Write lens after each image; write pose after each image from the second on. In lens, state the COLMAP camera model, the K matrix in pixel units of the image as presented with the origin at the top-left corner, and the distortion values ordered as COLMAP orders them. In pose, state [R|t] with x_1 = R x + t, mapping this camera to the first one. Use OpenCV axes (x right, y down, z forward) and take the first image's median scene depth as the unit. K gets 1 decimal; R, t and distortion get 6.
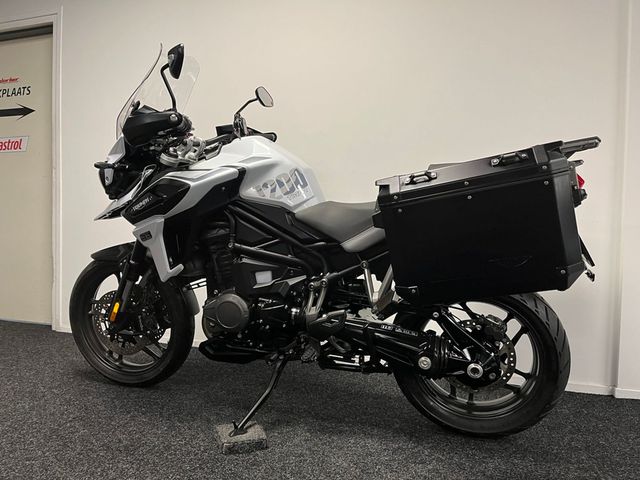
lens RADIAL K [[494.2, 0, 320.0], [0, 494.2, 240.0], [0, 0, 1]] dist [0.007882, 0.000502]
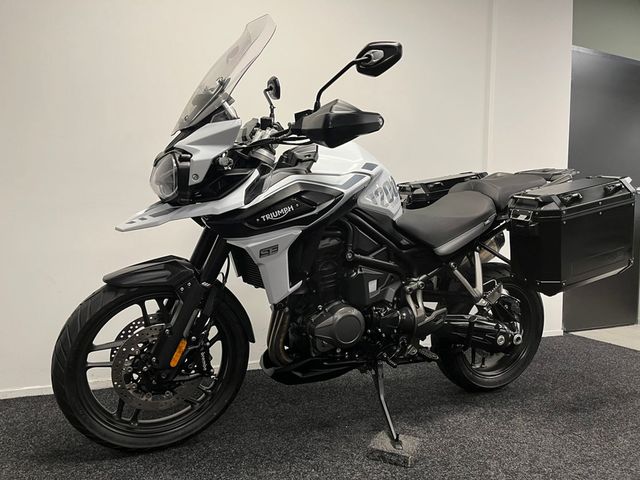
lens RADIAL K [[494.2, 0, 320.0], [0, 494.2, 240.0], [0, 0, 1]] dist [0.007882, 0.000502]
pose [[0.743896, -0.042648, 0.666933, -0.849581], [0.021225, 0.998966, 0.040206, -0.058840], [-0.667958, -0.015753, 0.744032, 0.341831]]
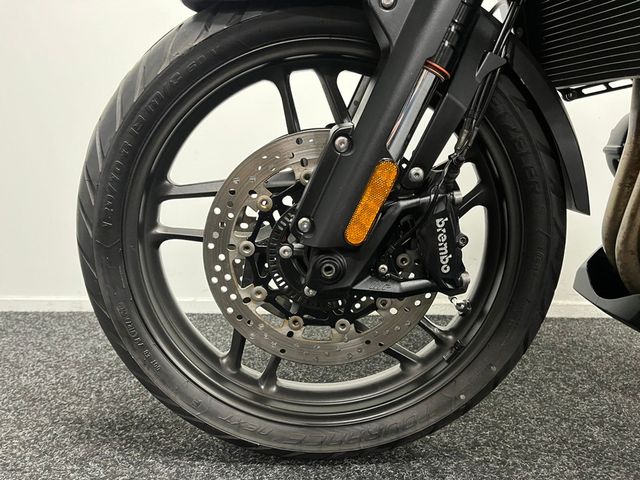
lens RADIAL K [[494.2, 0, 320.0], [0, 494.2, 240.0], [0, 0, 1]] dist [0.007882, 0.000502]
pose [[0.949008, -0.049381, 0.311361, -0.584048], [0.017799, 0.994473, 0.103470, 0.156683], [-0.314749, -0.092652, 0.944642, 0.883477]]
